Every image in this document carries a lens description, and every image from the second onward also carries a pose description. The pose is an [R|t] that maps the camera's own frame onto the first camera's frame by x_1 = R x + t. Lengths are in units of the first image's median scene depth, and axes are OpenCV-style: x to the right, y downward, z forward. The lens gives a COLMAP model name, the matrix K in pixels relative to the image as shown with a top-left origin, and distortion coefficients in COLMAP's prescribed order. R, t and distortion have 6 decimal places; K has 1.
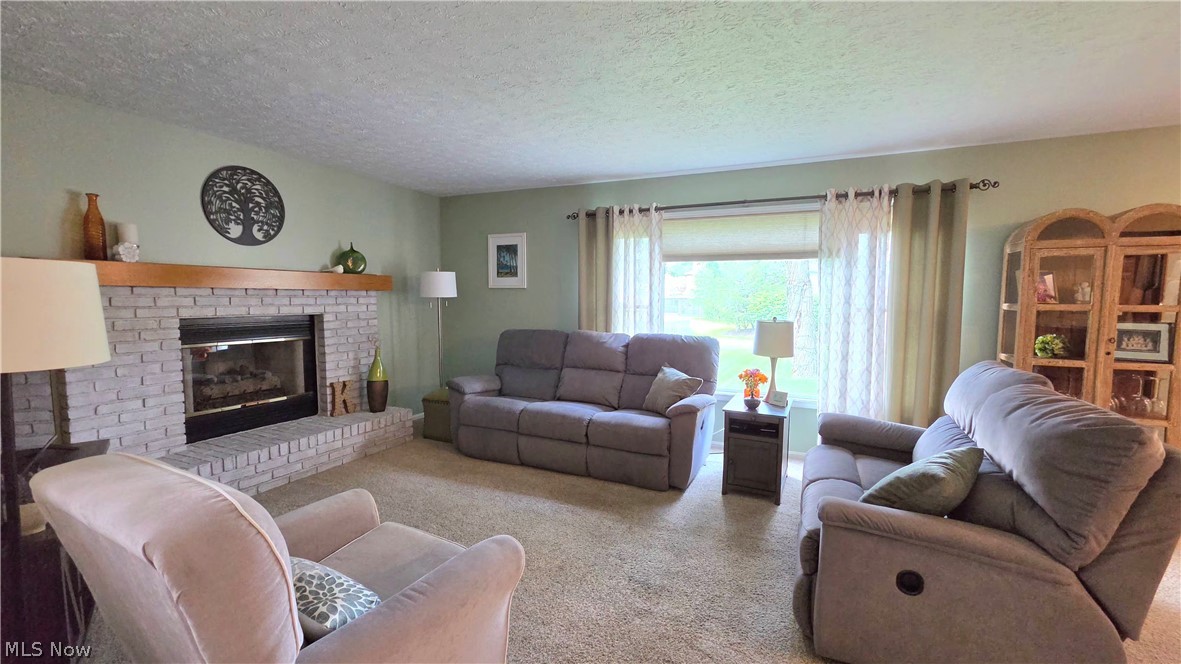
lens RADIAL K [[488.6, 0, 590.5], [0, 488.6, 332.0], [0, 0, 1]] dist [-0.001628, -0.000275]
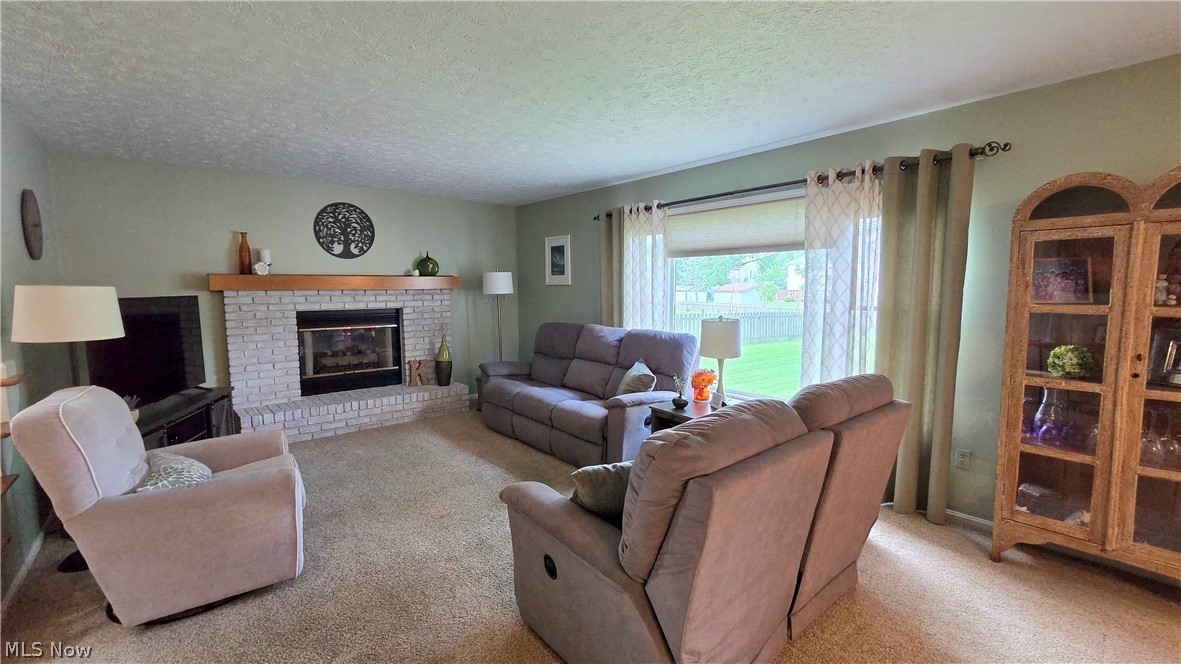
lens RADIAL K [[488.6, 0, 590.5], [0, 488.6, 332.0], [0, 0, 1]] dist [-0.001628, -0.000275]
pose [[0.906634, 0.028744, -0.420938, 0.508515], [-0.019834, 0.999477, 0.025531, -0.017080], [0.421452, -0.014798, 0.906730, 0.024579]]
